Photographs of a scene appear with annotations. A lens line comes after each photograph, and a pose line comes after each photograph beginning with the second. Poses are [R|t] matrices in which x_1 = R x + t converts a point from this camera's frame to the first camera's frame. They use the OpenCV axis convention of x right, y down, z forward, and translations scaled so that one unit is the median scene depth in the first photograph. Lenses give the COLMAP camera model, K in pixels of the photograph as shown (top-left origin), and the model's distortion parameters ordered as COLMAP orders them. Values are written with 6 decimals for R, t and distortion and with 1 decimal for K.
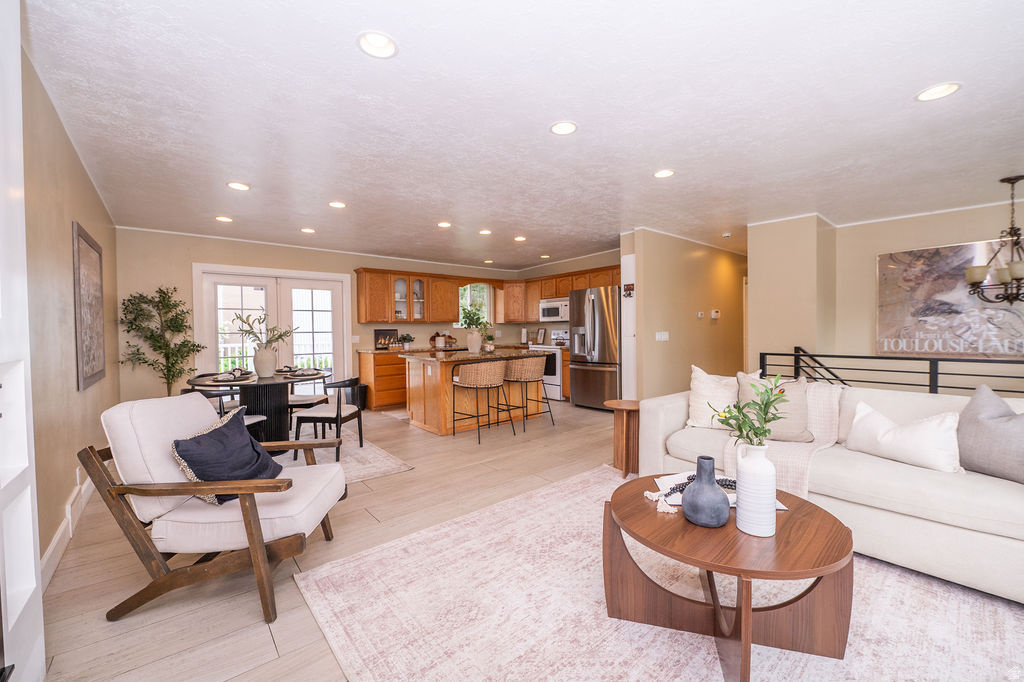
lens RADIAL K [[410.1, 0, 515.1], [0, 410.1, 337.0], [0, 0, 1]] dist [-0.009492, -0.000632]
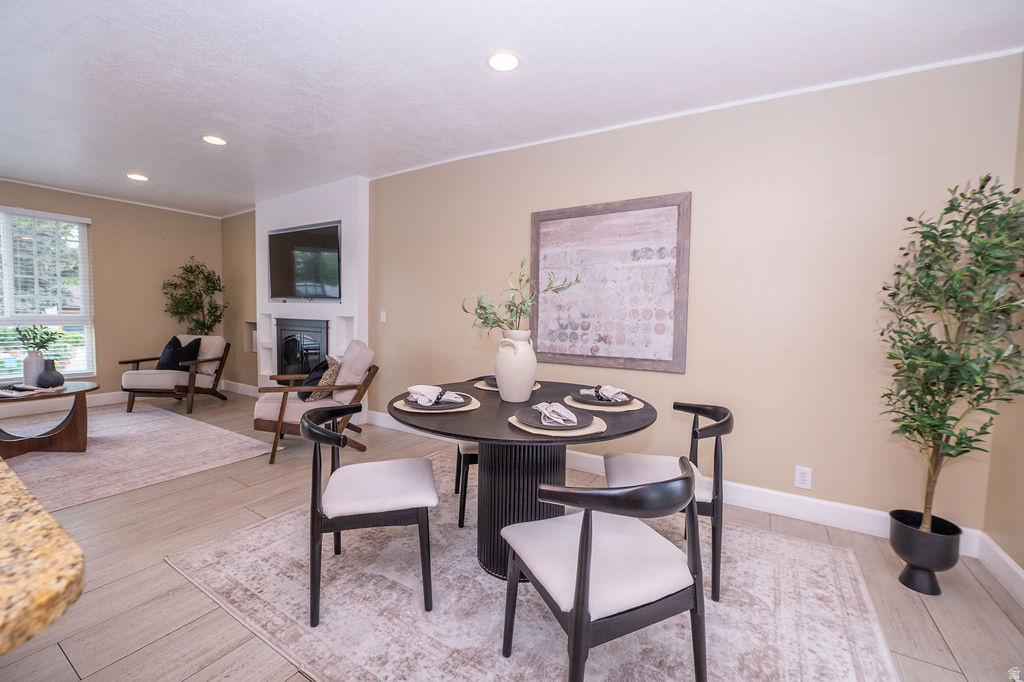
lens RADIAL K [[410.1, 0, 516.0], [0, 410.1, 335.7], [0, 0, 1]] dist [-0.009492, -0.000632]
pose [[-0.943632, 0.009220, -0.330868, -0.315519], [-0.015130, 0.997365, 0.070945, -0.009894], [0.330651, 0.071952, -0.941006, 1.016468]]
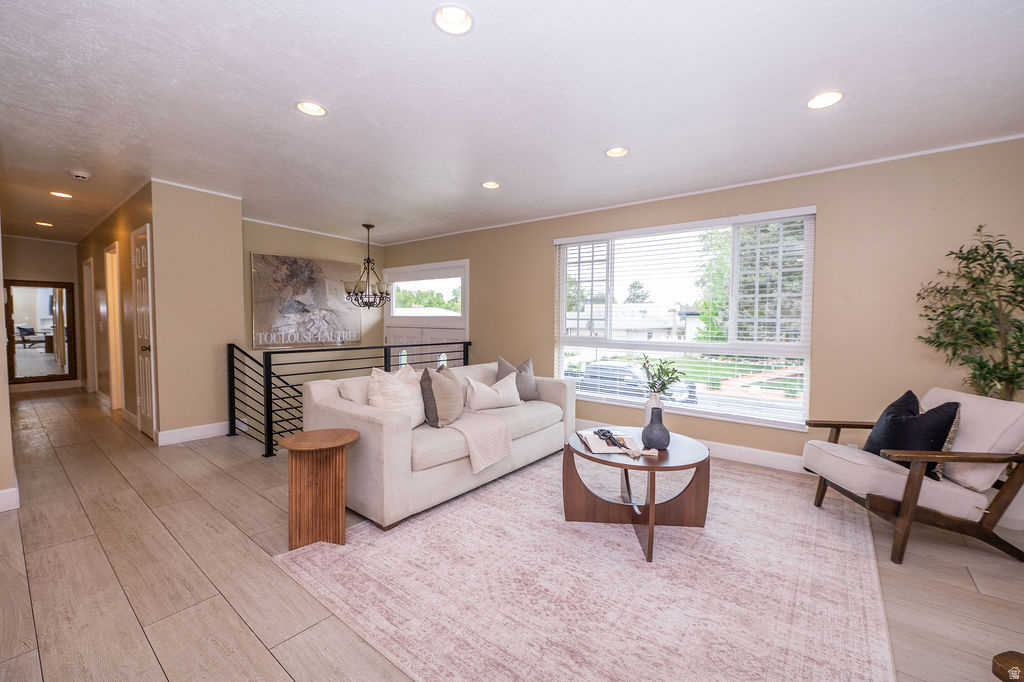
lens RADIAL K [[410.1, 0, 517.1], [0, 410.1, 341.7], [0, 0, 1]] dist [-0.009492, -0.000632]
pose [[-0.212310, -0.040902, 0.976346, -0.256106], [0.007858, 0.999020, 0.043561, -0.011753], [-0.977171, 0.016921, -0.211781, 0.485767]]
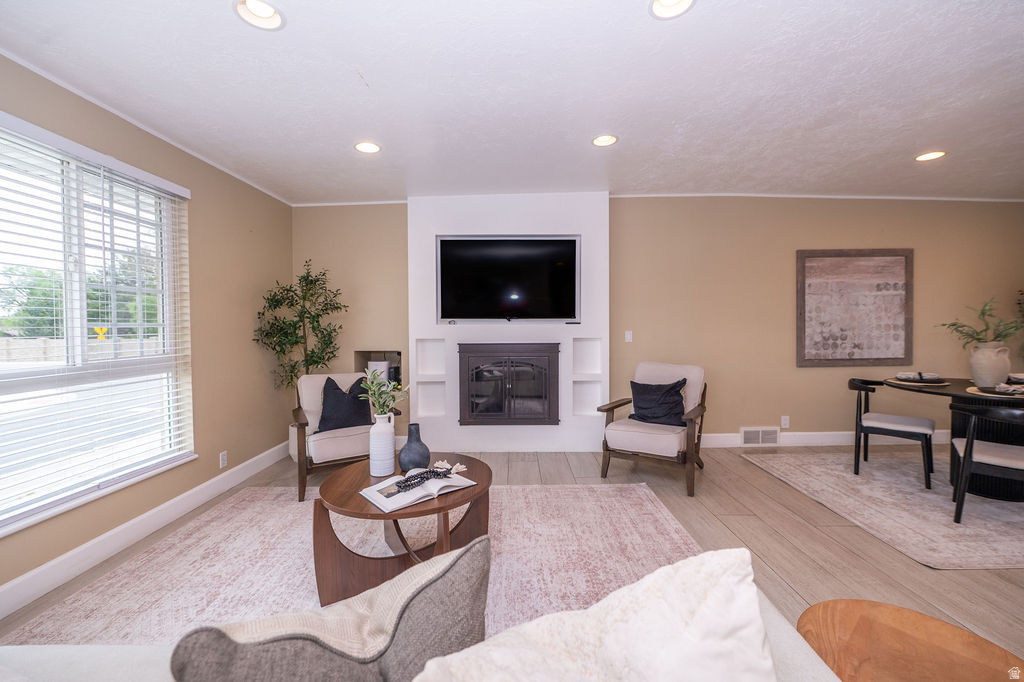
lens RADIAL K [[410.1, 0, 517.0], [0, 410.1, 339.1], [0, 0, 1]] dist [-0.009492, -0.000632]
pose [[-0.636921, 0.037643, -0.770009, 0.341157], [0.002324, 0.998896, 0.046911, -0.017989], [0.770925, 0.028089, -0.636306, 0.562118]]
